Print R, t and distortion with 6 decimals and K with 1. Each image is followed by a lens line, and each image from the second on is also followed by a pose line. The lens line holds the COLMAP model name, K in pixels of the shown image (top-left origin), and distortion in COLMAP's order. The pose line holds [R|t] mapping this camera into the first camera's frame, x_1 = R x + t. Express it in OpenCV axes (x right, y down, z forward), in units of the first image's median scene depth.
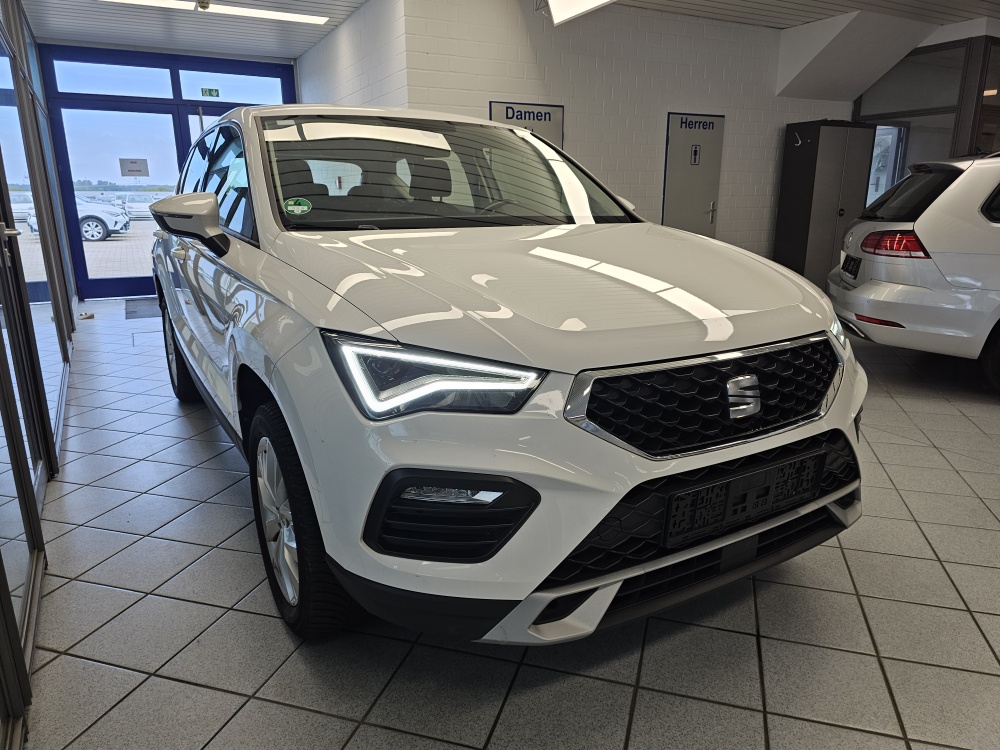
lens RADIAL K [[677.6, 0, 503.9], [0, 677.6, 368.2], [0, 0, 1]] dist [0.049380, -0.045420]
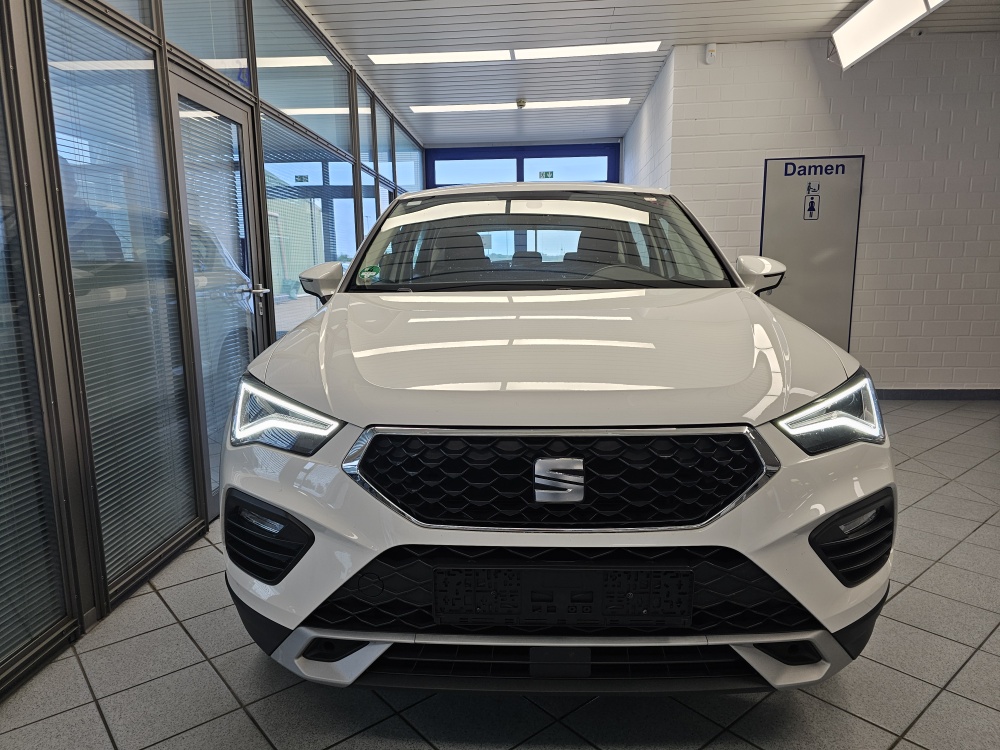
lens RADIAL K [[677.6, 0, 503.9], [0, 677.6, 368.2], [0, 0, 1]] dist [0.049380, -0.045420]
pose [[0.834835, 0.074001, -0.545503, 0.439310], [-0.122812, 0.990986, -0.053518, -0.027335], [0.536626, 0.111673, 0.836398, 0.114303]]
